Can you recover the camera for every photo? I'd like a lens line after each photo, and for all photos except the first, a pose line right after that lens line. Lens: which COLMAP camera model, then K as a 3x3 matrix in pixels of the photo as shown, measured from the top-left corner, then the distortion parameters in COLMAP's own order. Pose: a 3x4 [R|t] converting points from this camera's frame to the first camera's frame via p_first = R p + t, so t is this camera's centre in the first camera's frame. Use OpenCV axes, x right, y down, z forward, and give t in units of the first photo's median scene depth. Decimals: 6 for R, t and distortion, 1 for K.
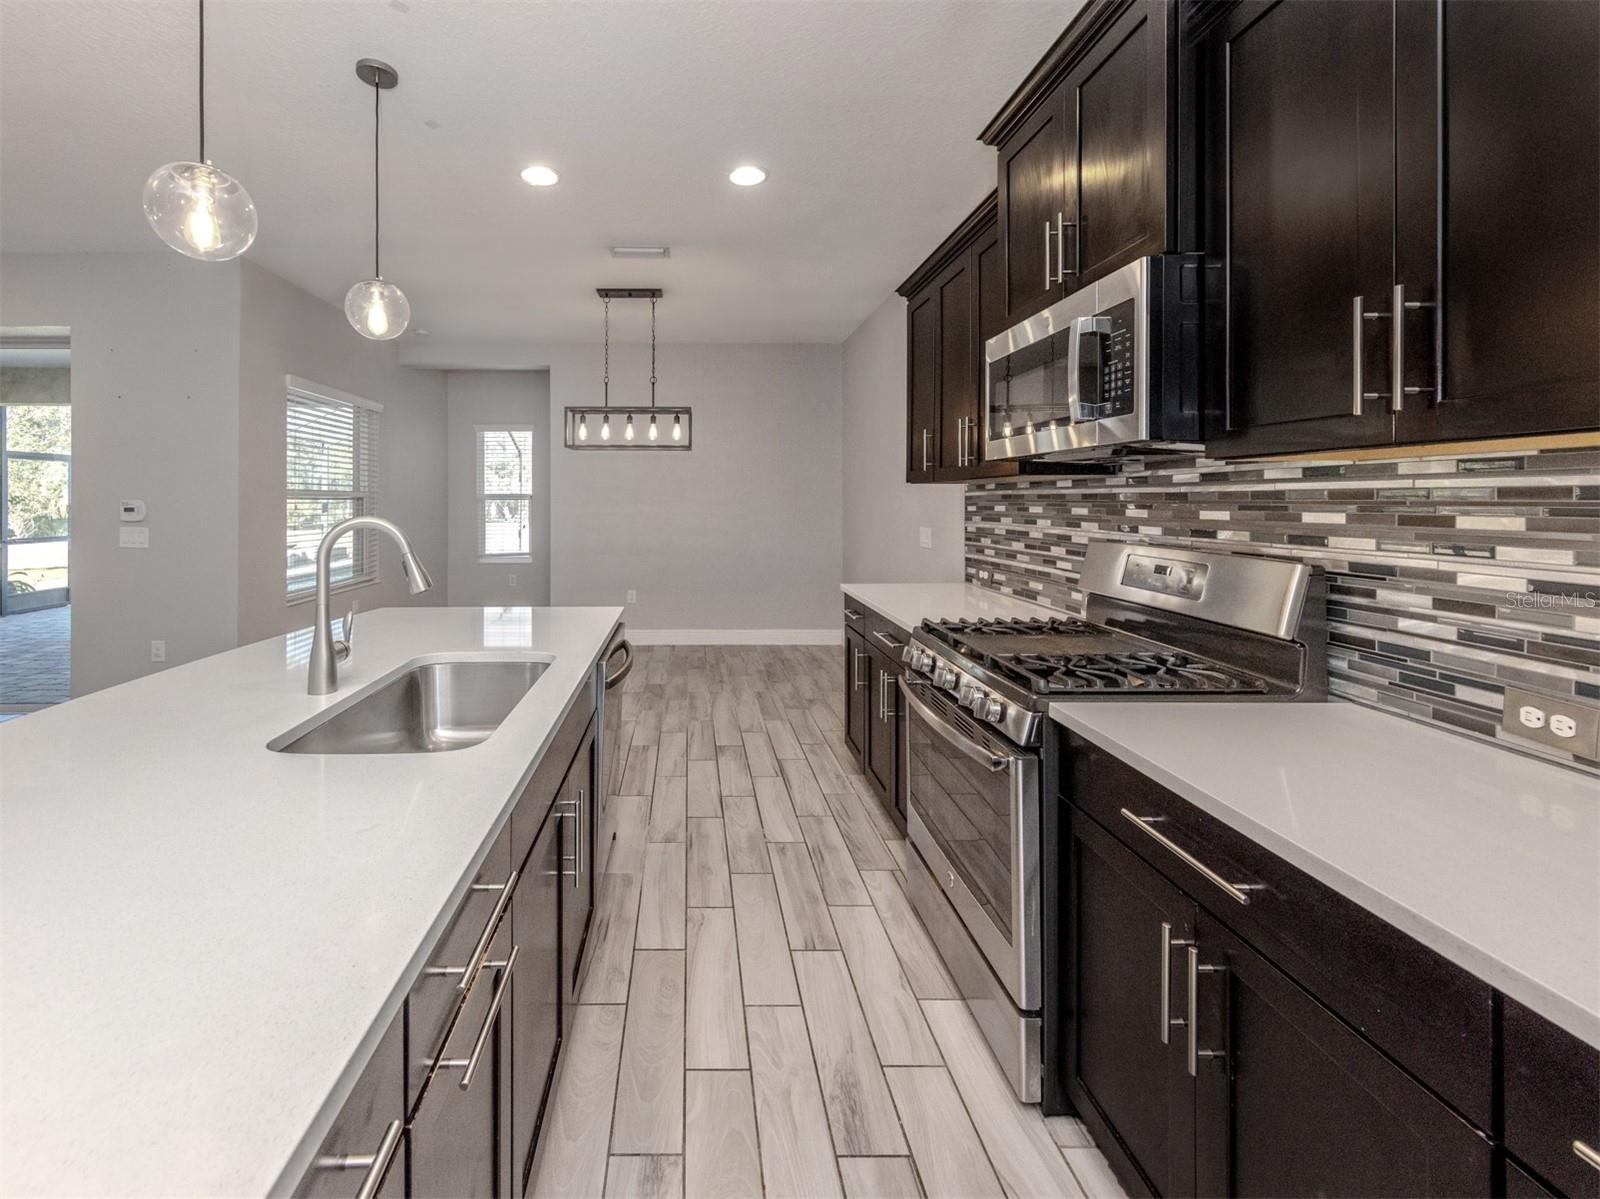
lens RADIAL K [[651.4, 0, 688.8], [0, 651.4, 493.2], [0, 0, 1]] dist [0.001000, -0.000315]
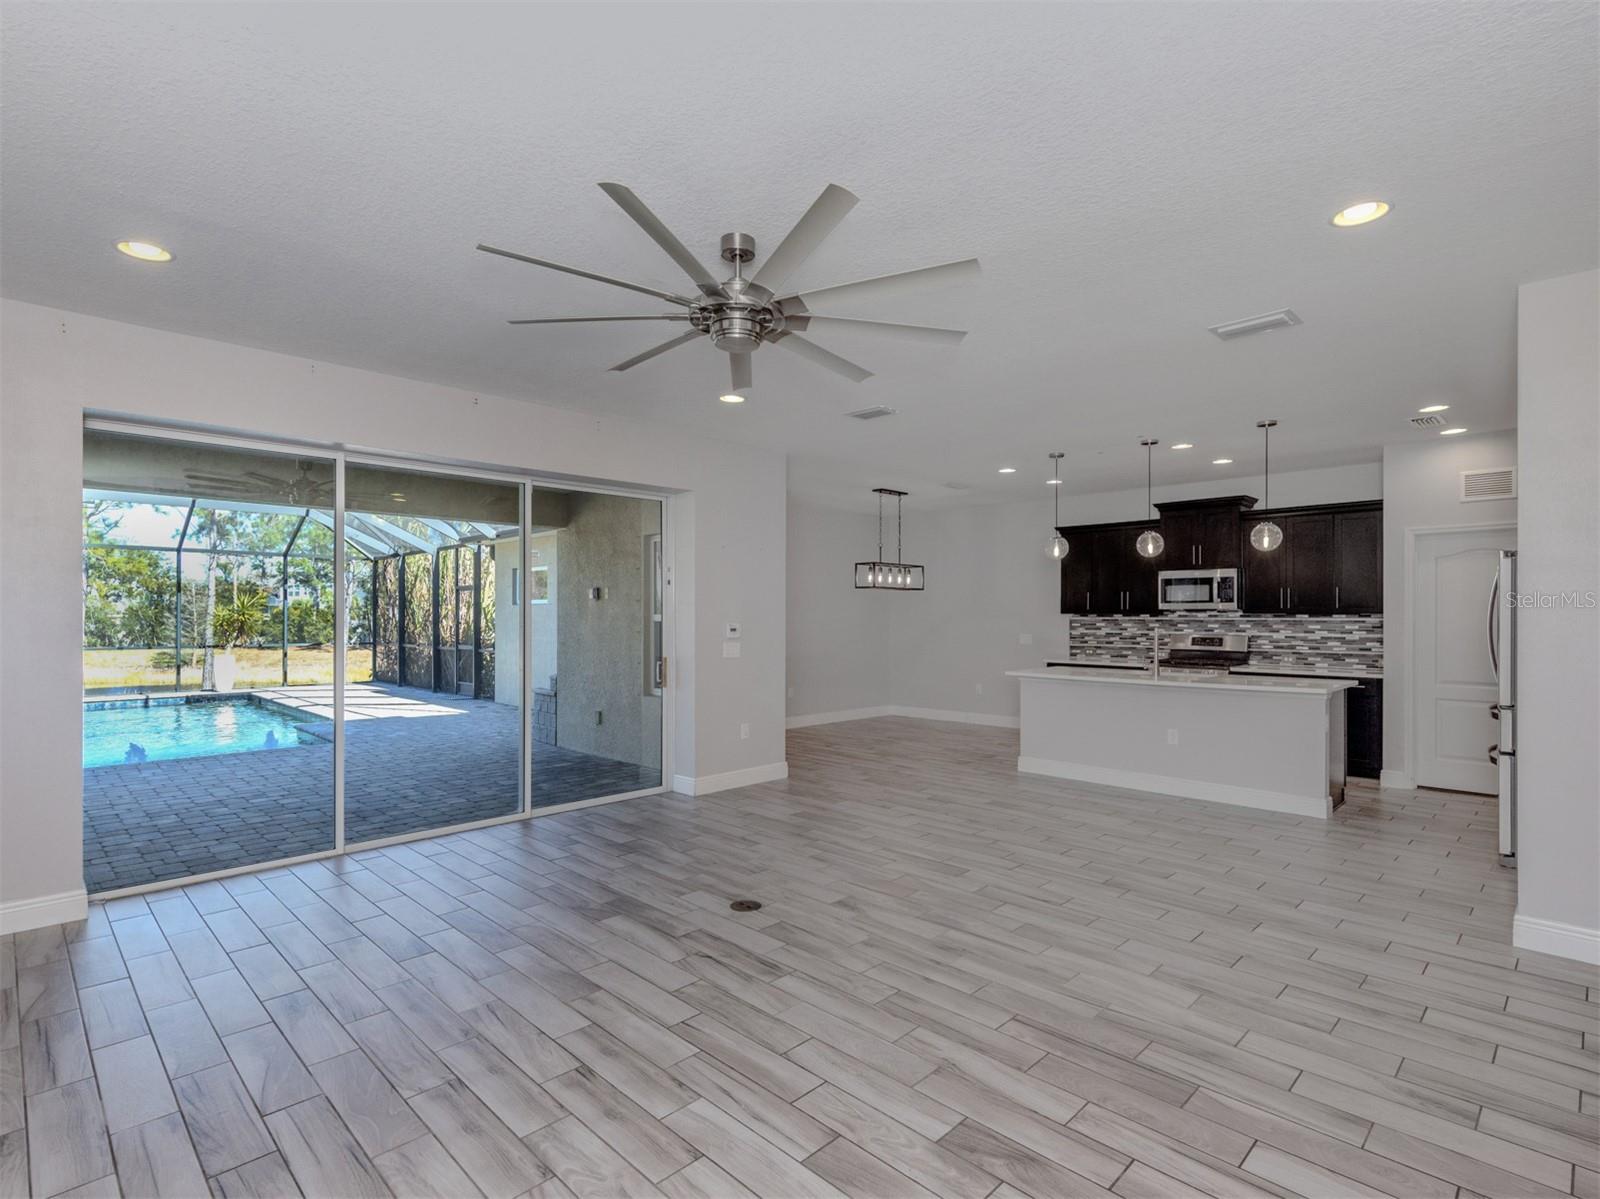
lens RADIAL K [[802.8, 0, 797.7], [0, 802.8, 597.9], [0, 0, 1]] dist [0.006633, 0.000851]
pose [[0.696805, 0.019467, 0.716996, -2.324591], [-0.010351, 0.999800, -0.017086, -0.013851], [-0.717186, 0.004484, 0.696868, -0.303388]]
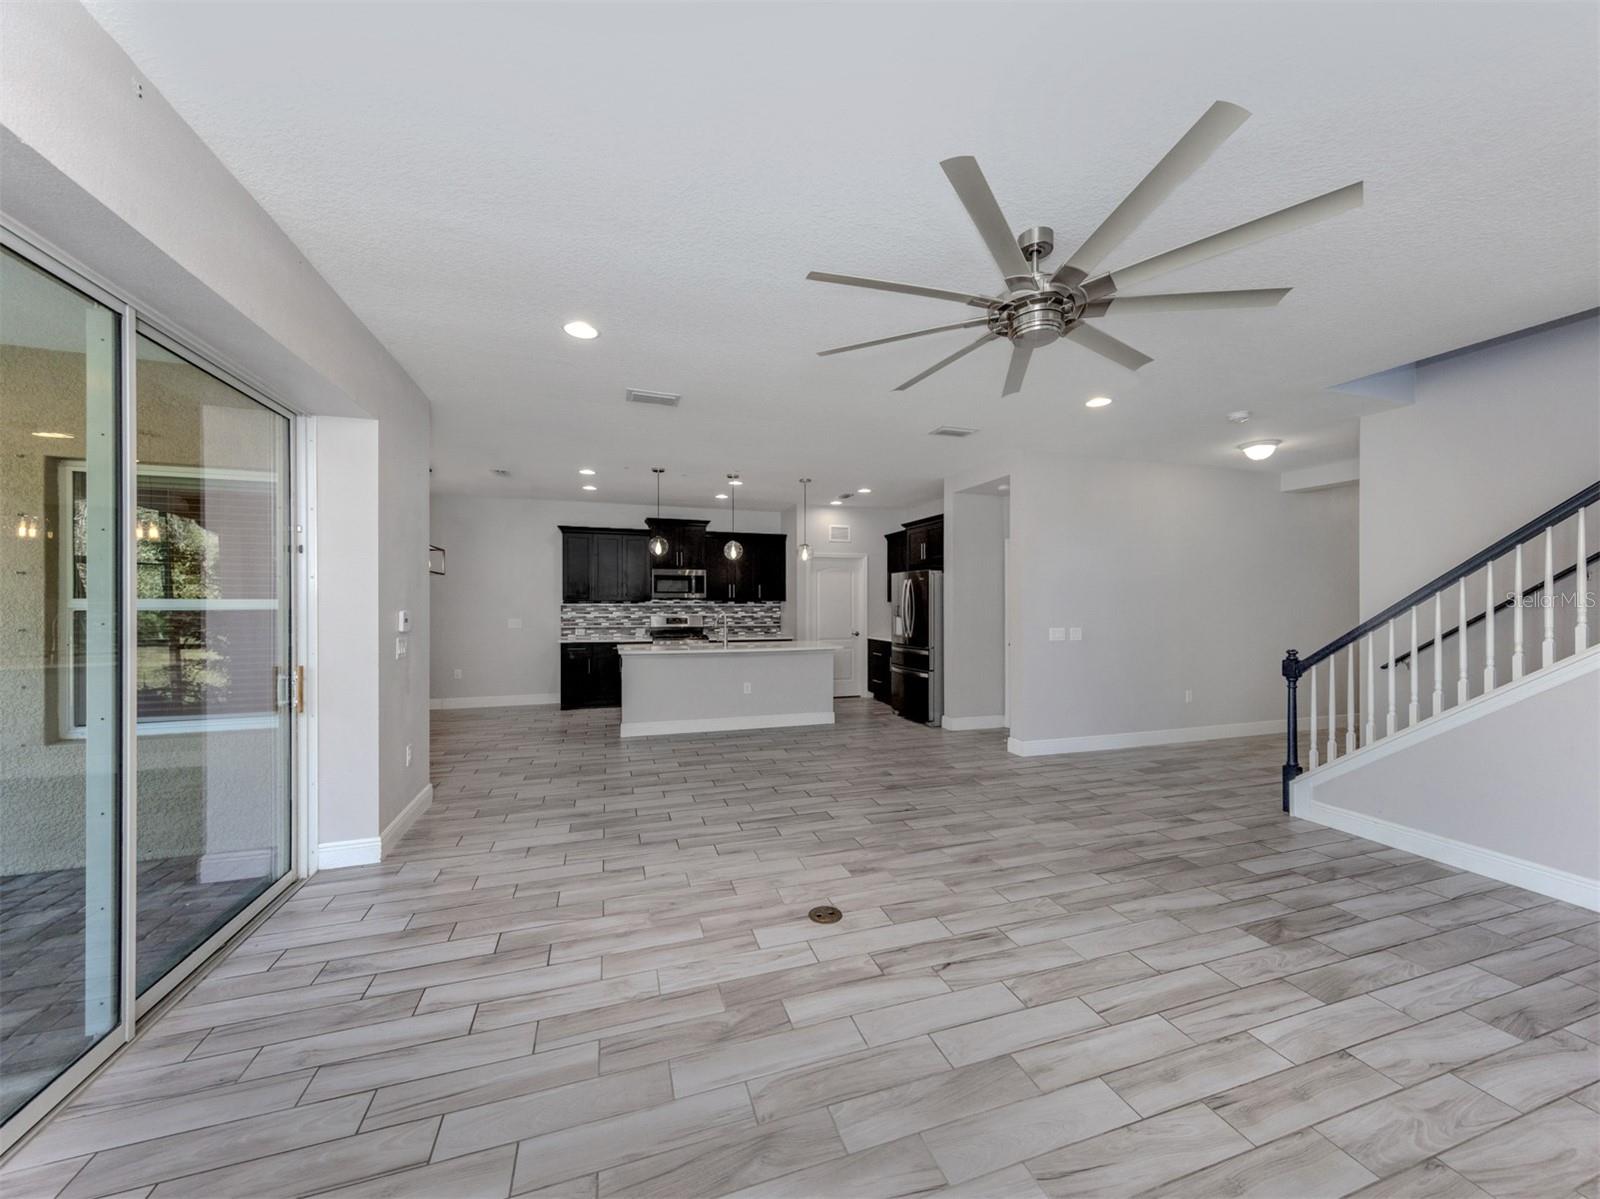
lens RADIAL K [[586.4, 0, 832.5], [0, 586.4, 583.3], [0, 0, 1]] dist [0.008559, -0.000894]
pose [[-0.335740, 0.034462, 0.941324, -2.297281], [-0.012032, 0.999092, -0.040869, -0.000641], [-0.941878, -0.025048, -0.335021, 0.761822]]
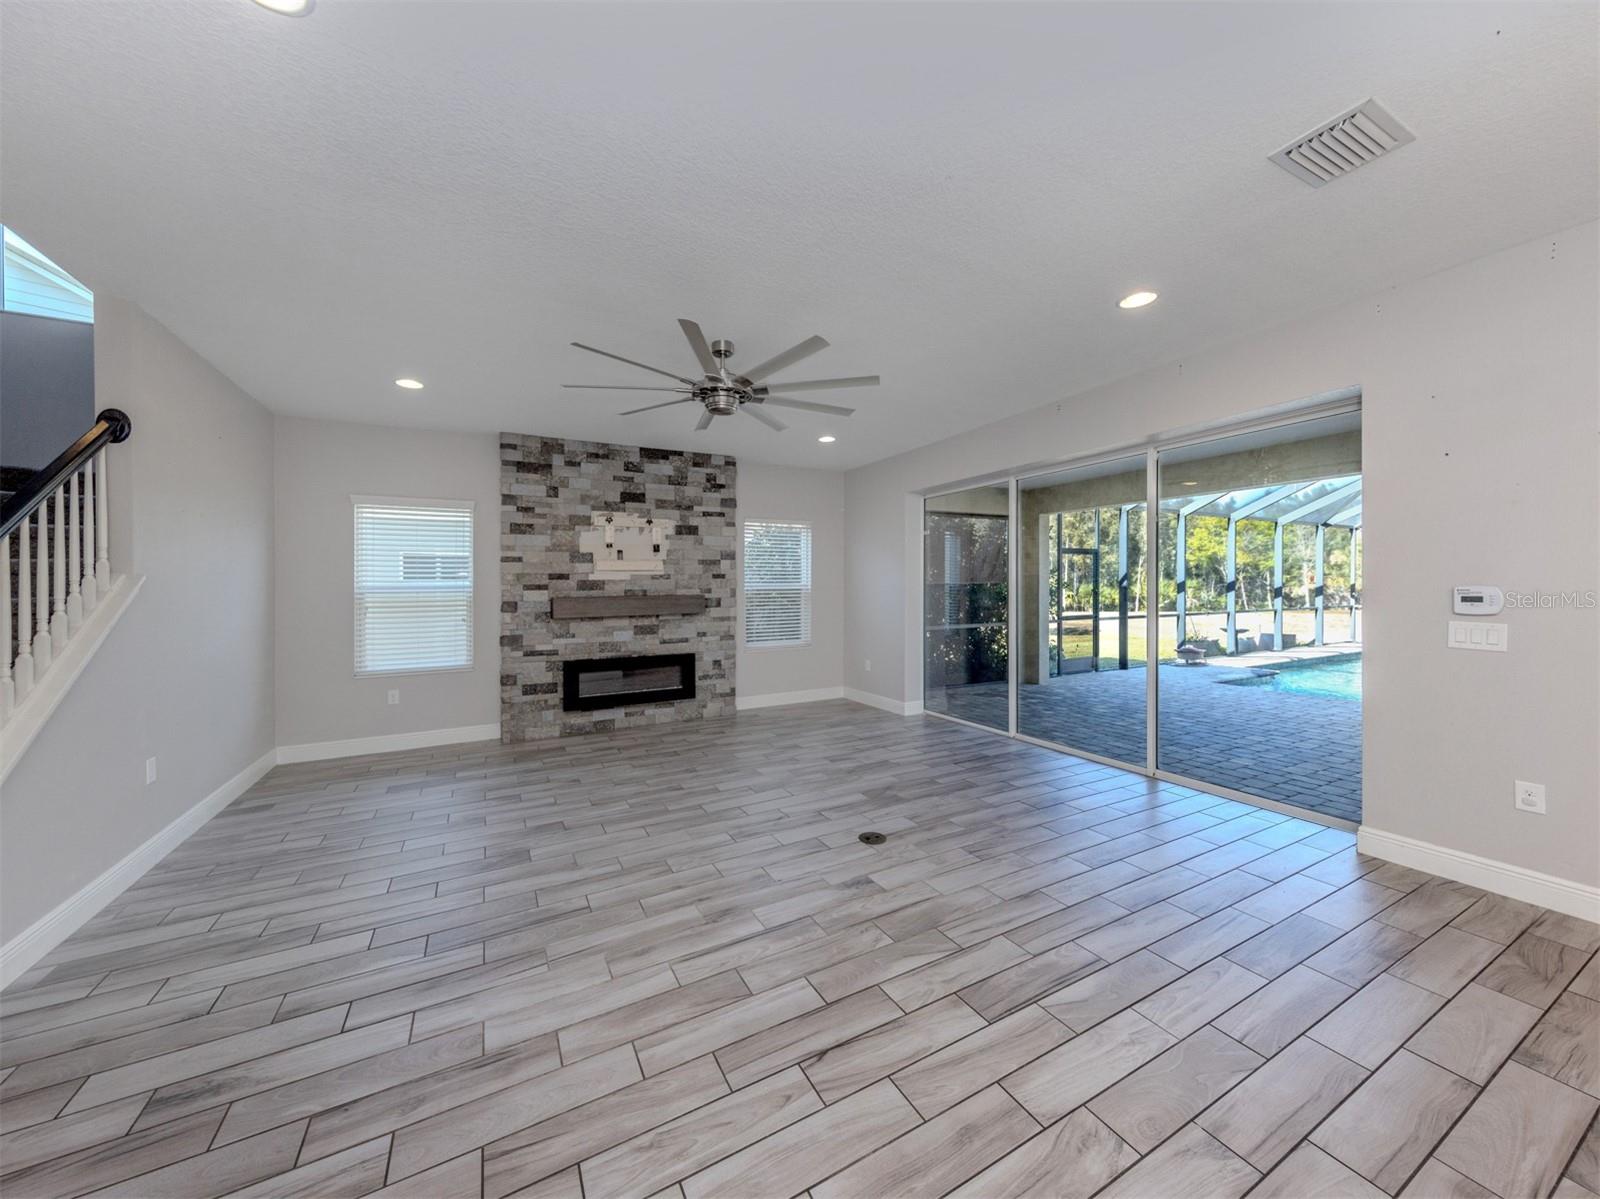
lens RADIAL K [[586.4, 0, 812.3], [0, 586.4, 585.6], [0, 0, 1]] dist [0.008559, -0.000894]
pose [[0.486112, -0.006173, -0.873875, -0.827275], [0.019209, 0.999809, 0.003623, -0.010214], [0.873685, -0.018548, 0.486138, -0.006776]]
